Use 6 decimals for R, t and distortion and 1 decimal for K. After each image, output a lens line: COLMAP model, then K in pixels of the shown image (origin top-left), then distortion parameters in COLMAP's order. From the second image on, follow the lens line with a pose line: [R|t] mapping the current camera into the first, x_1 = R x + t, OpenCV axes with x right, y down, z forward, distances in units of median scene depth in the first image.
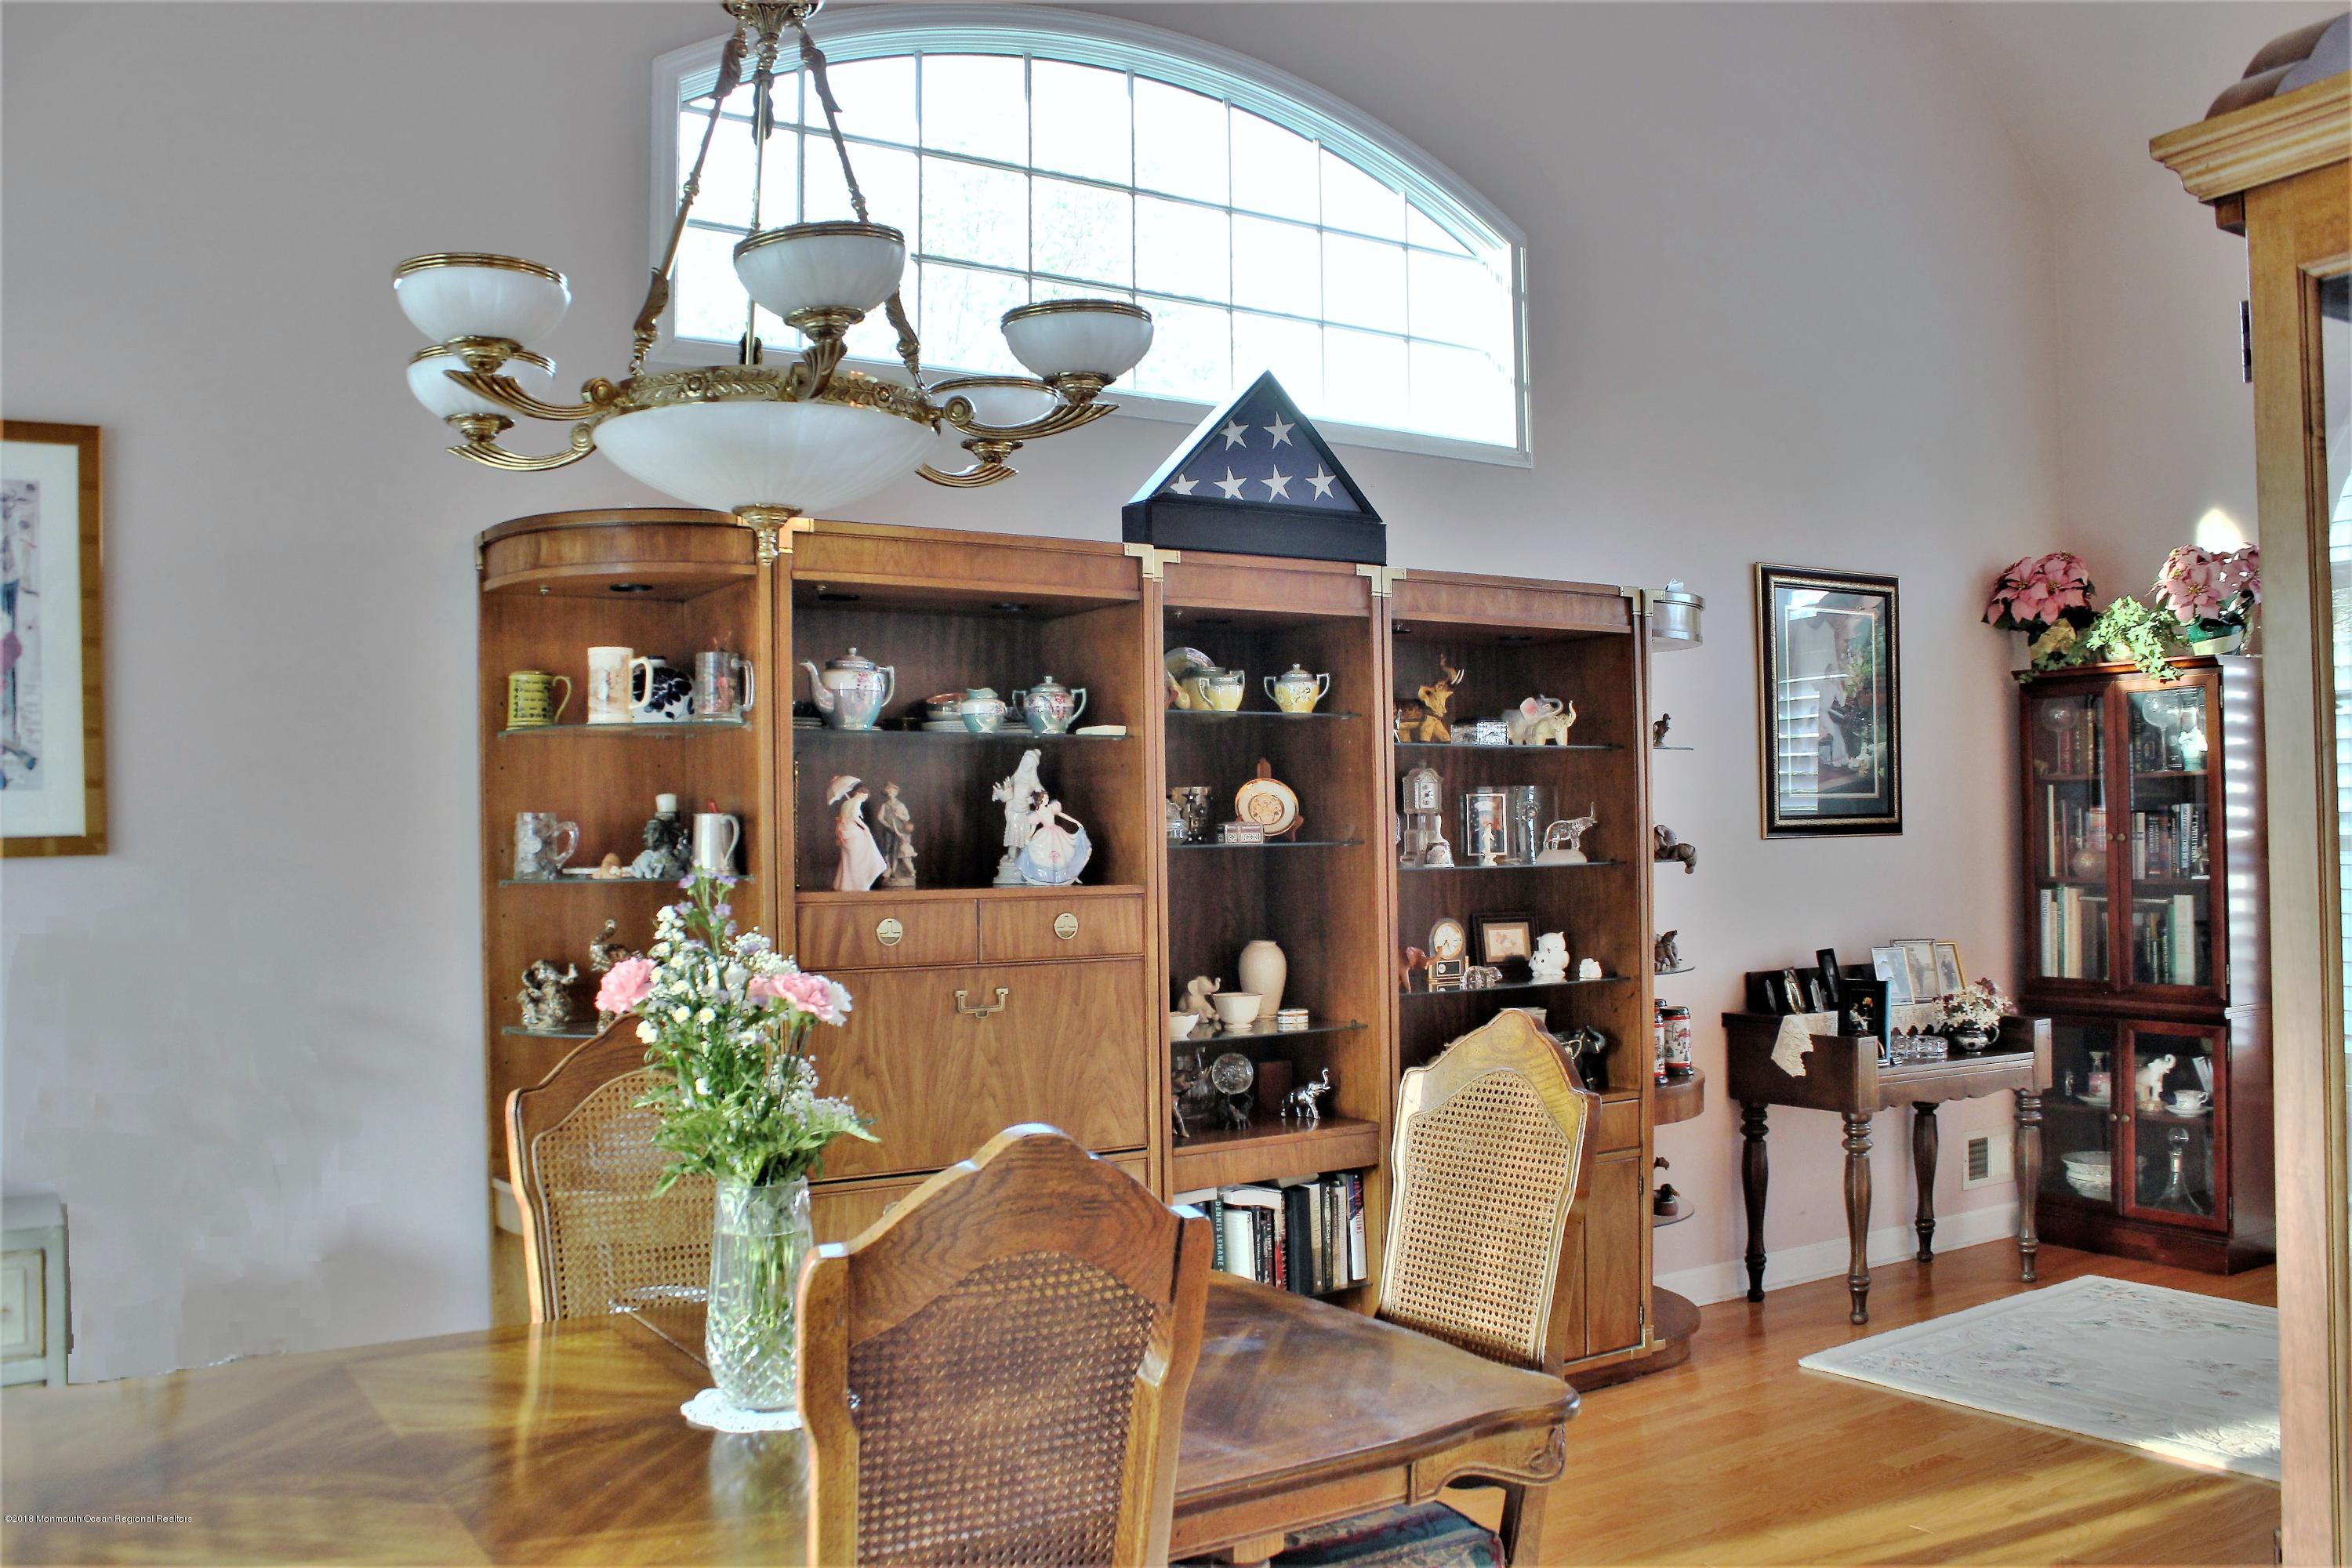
lens RADIAL K [[1969.4, 0, 1187.9], [0, 1969.4, 800.3], [0, 0, 1]] dist [-0.169183, 0.146789]
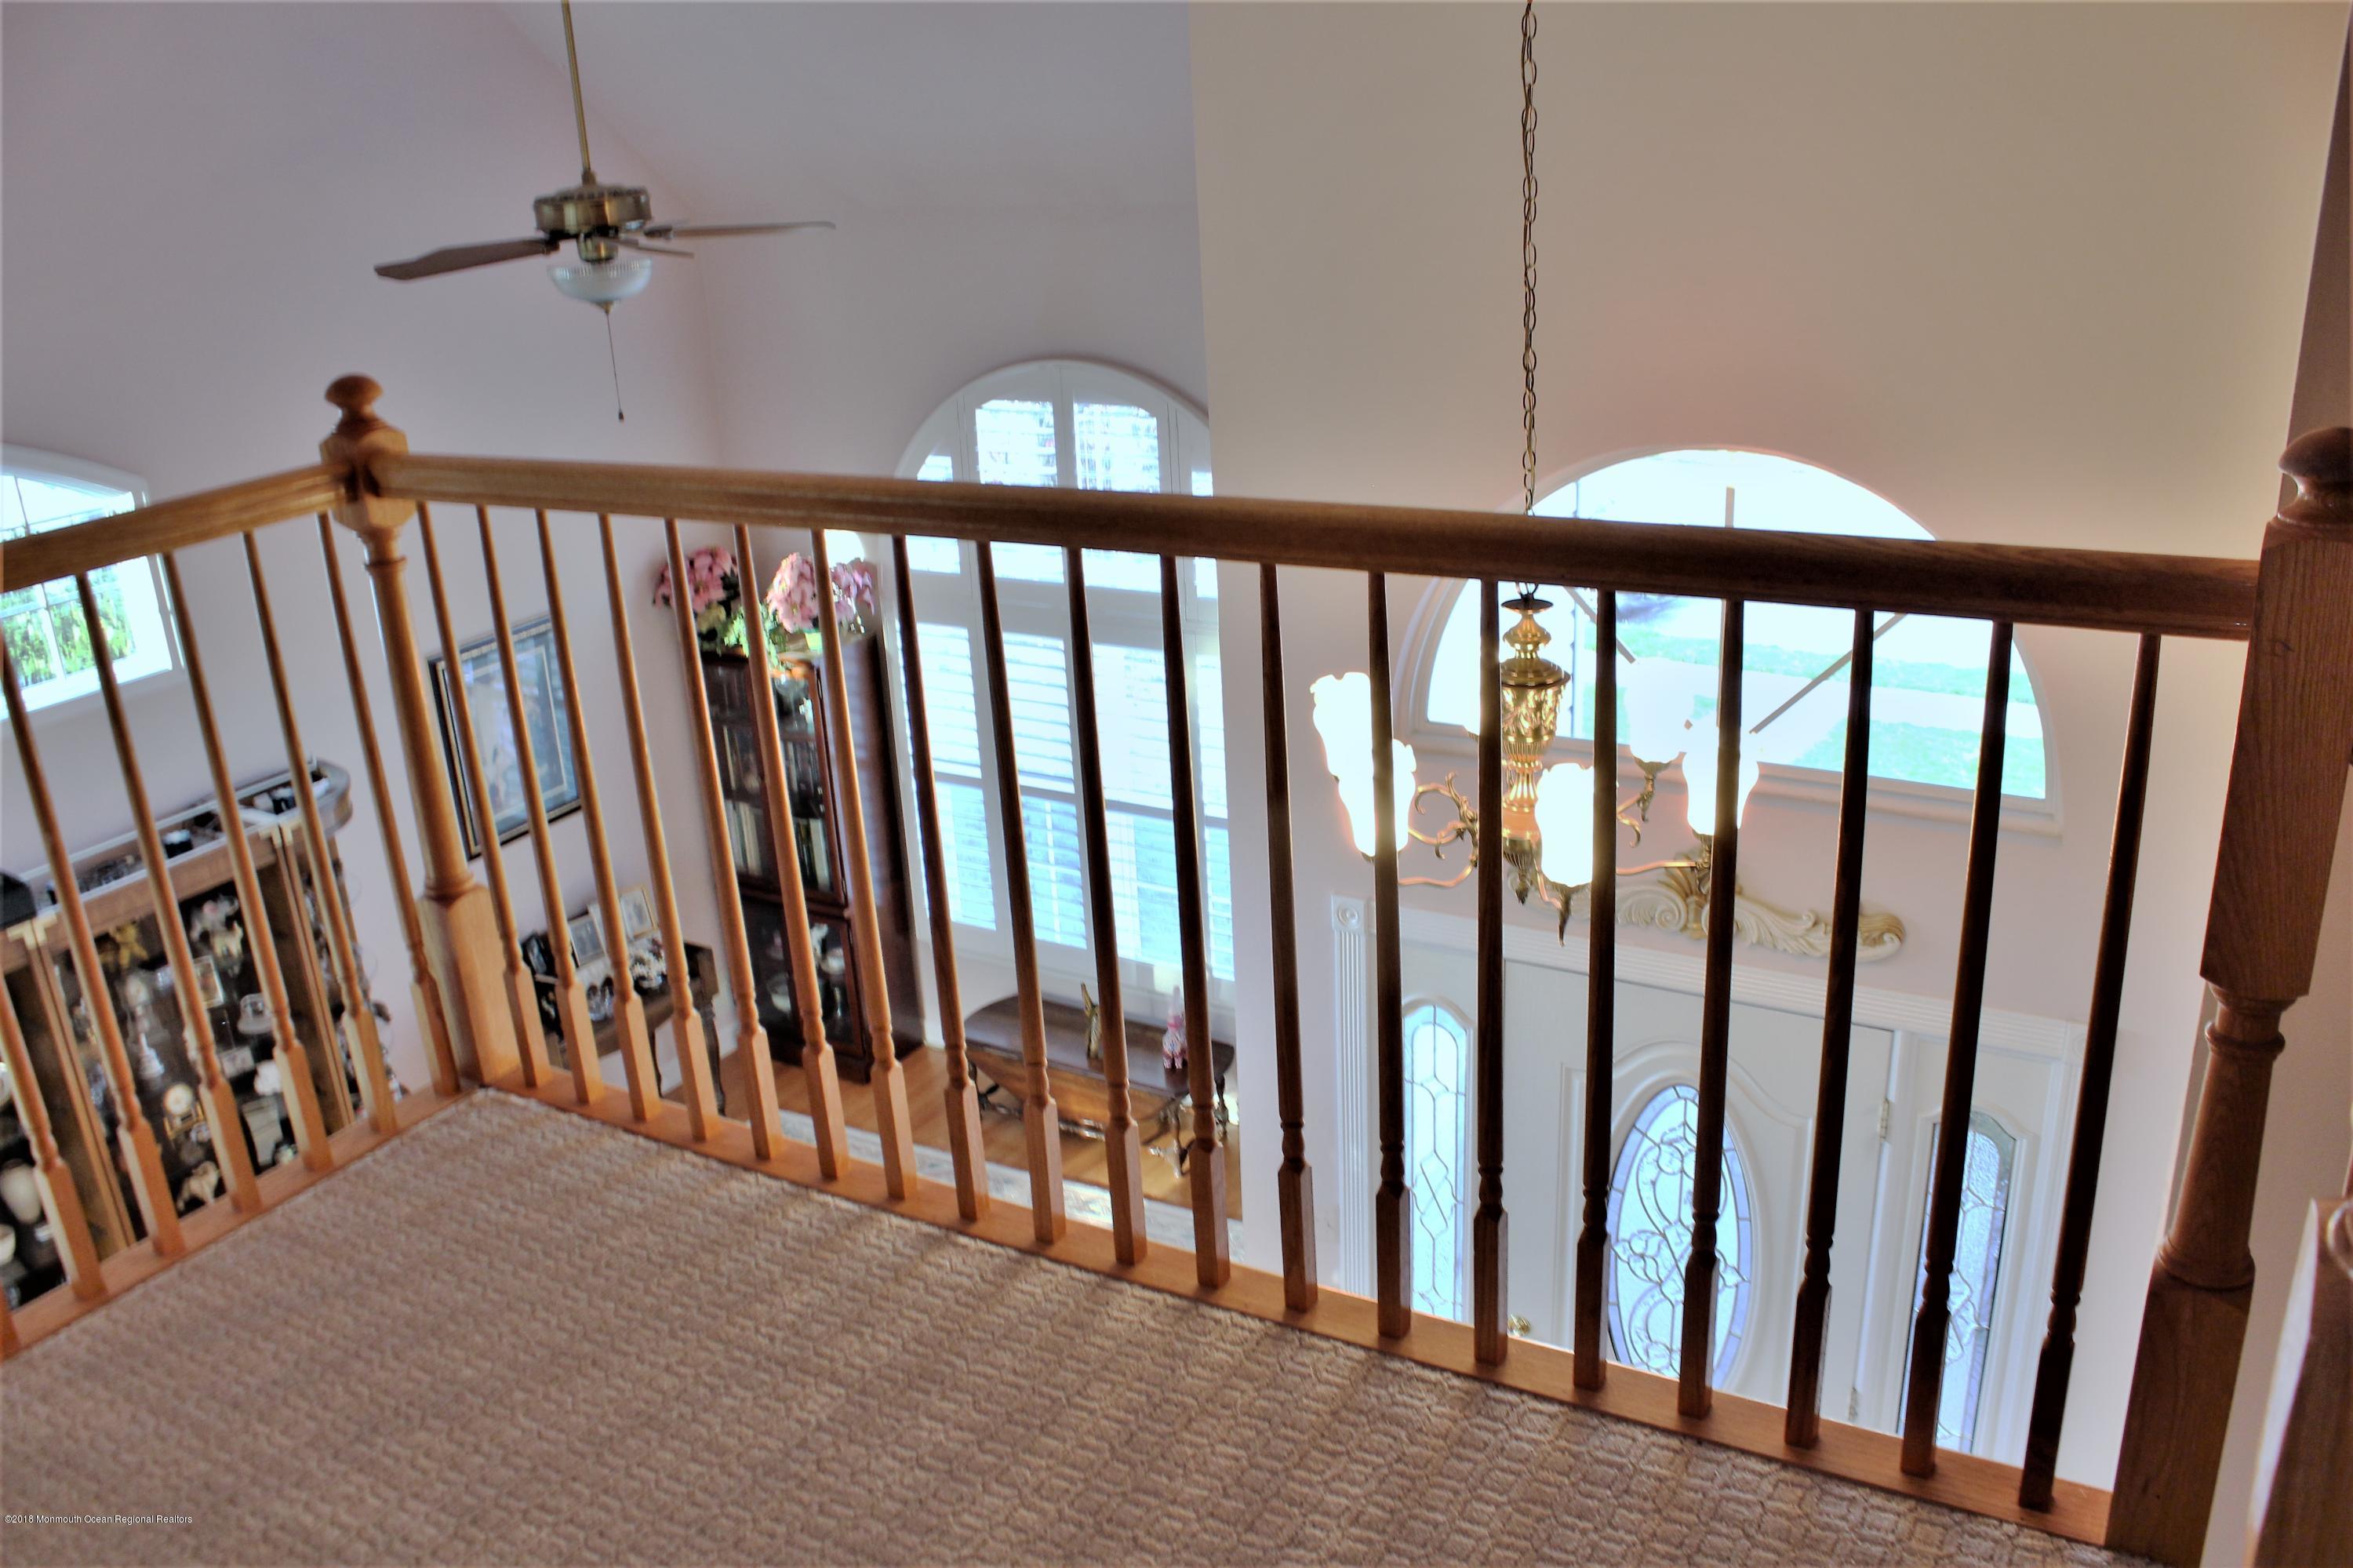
lens RADIAL K [[1970.3, 0, 1191.5], [0, 1970.3, 788.2], [0, 0, 1]] dist [-0.169183, 0.146789]
pose [[0.894926, -0.188437, 0.404475, 0.221828], [0.032802, 0.931785, 0.361524, -0.466805], [-0.445008, -0.310270, 0.840060, -0.249366]]
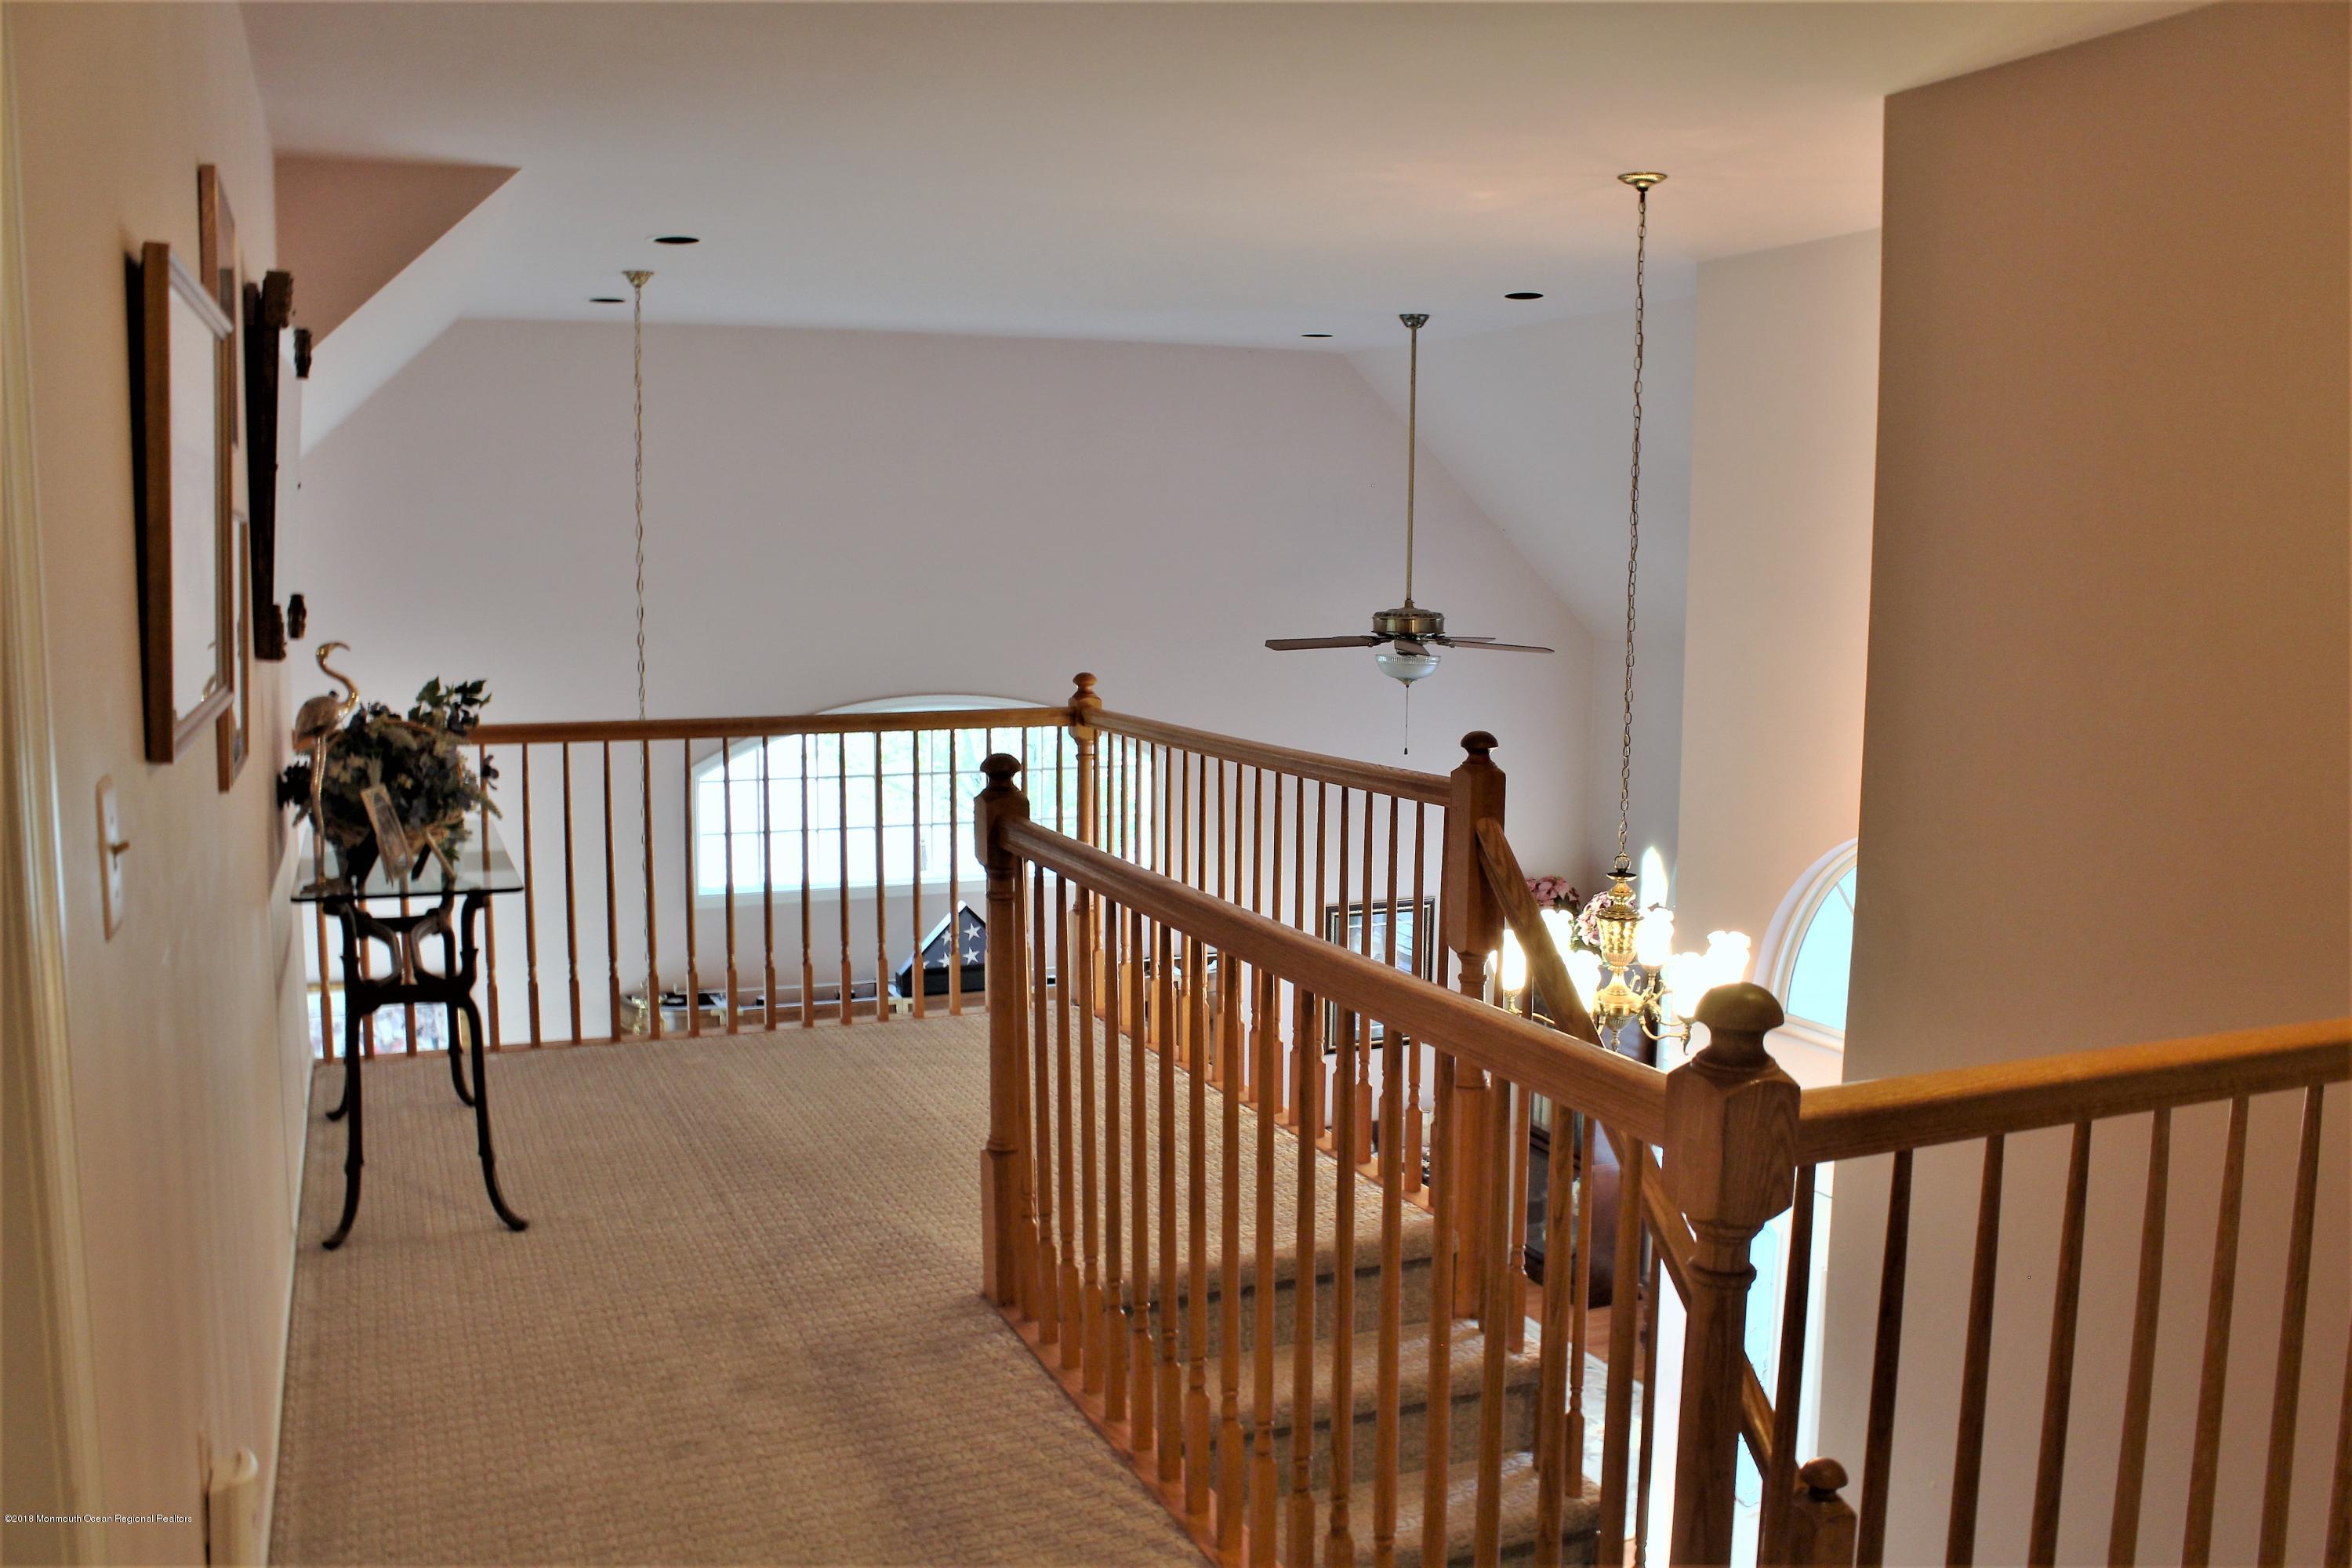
lens RADIAL K [[1969.4, 0, 1179.9], [0, 1969.4, 785.5], [0, 0, 1]] dist [-0.169183, 0.146789]
pose [[0.982459, 0.044115, -0.181185, 0.488174], [-0.017263, 0.988958, 0.147186, -0.498120], [0.185678, -0.141477, 0.972372, -0.782538]]
